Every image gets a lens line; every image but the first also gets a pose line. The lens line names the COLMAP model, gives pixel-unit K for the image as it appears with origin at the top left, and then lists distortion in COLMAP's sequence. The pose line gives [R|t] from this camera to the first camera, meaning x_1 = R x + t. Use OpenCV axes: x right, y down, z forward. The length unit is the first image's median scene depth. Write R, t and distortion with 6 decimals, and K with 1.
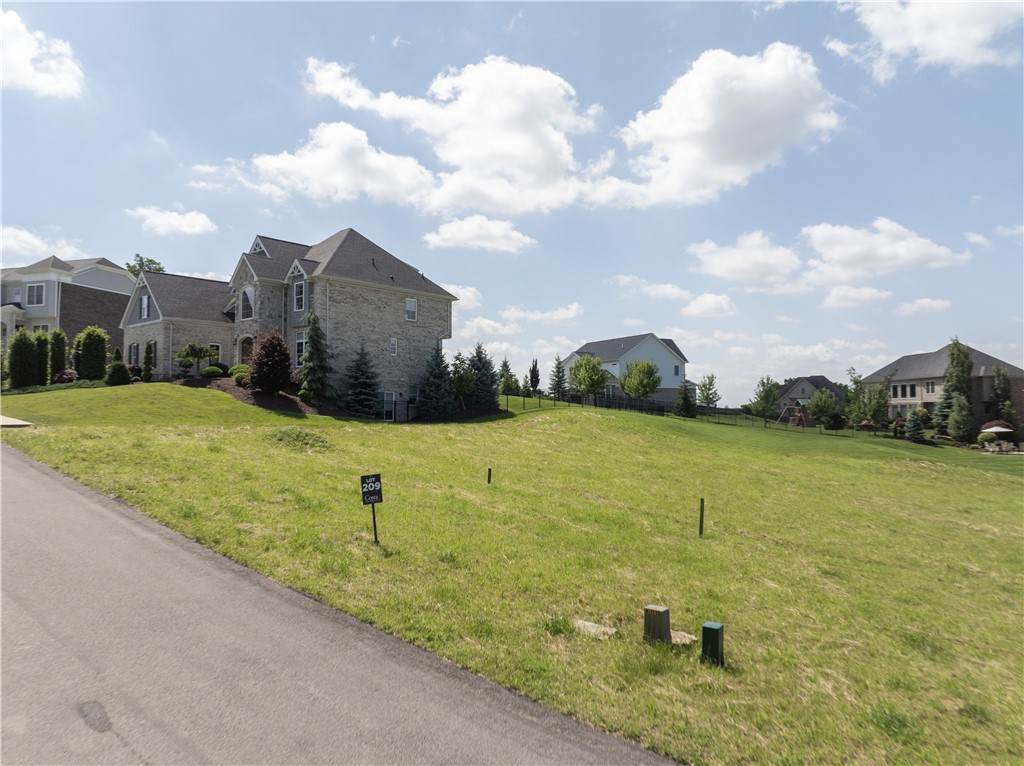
lens RADIAL K [[722.2, 0, 512.0], [0, 722.2, 383.0], [0, 0, 1]] dist [-0.042947, 0.007644]
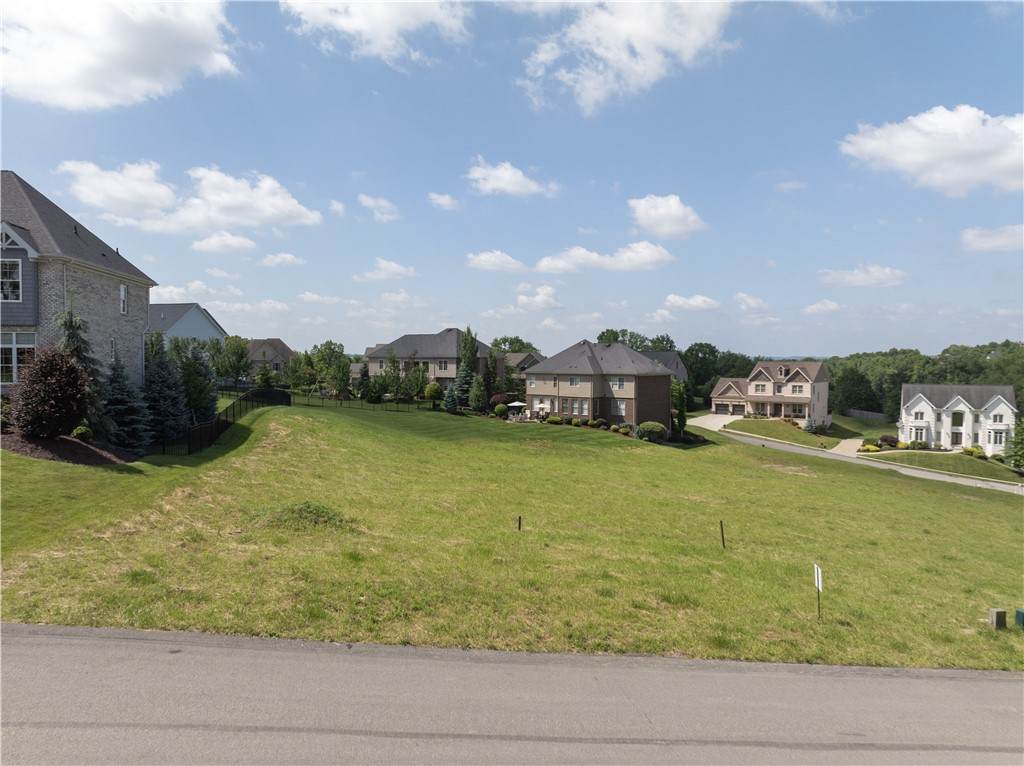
lens RADIAL K [[722.2, 0, 512.0], [0, 722.2, 383.0], [0, 0, 1]] dist [-0.042947, 0.007644]
pose [[0.647261, -0.021580, 0.761963, -0.482502], [-0.043523, 0.996922, 0.065206, -0.085671], [-0.761025, -0.075368, 0.644330, 0.204476]]
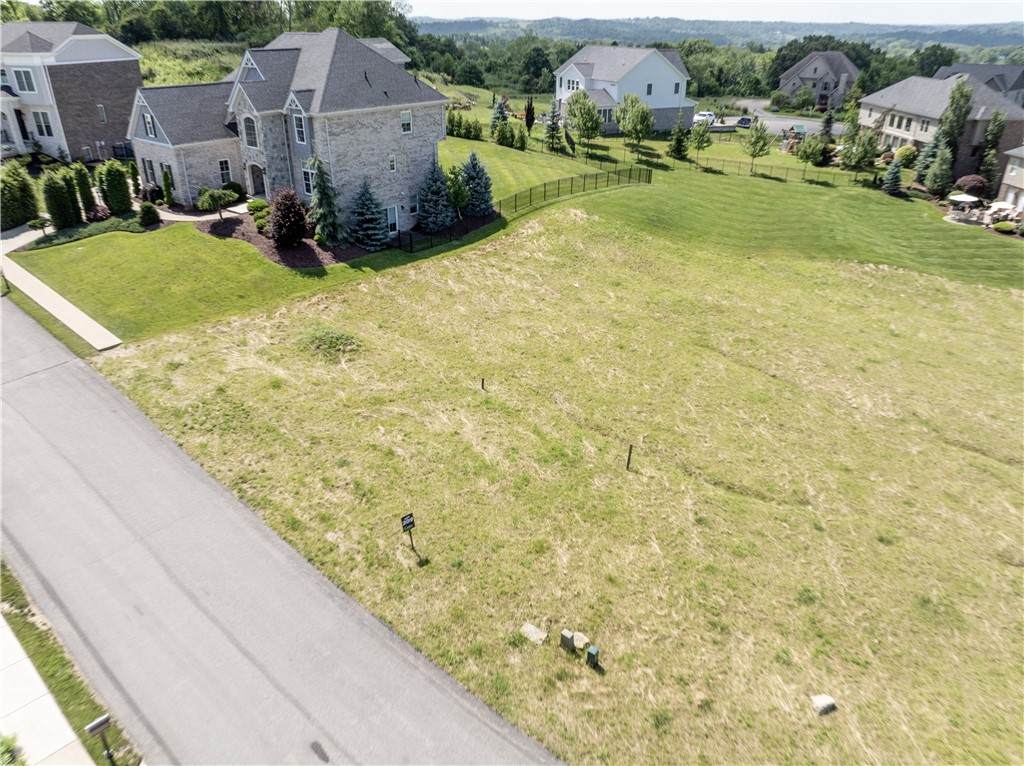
lens RADIAL K [[726.8, 0, 512.0], [0, 726.8, 383.0], [0, 0, 1]] dist [-0.056097, 0.027451]
pose [[0.999997, 0.002528, 0.000293, 0.012926], [-0.002339, 0.867325, 0.497737, -0.312421], [0.001005, -0.497736, 0.867328, -0.087178]]
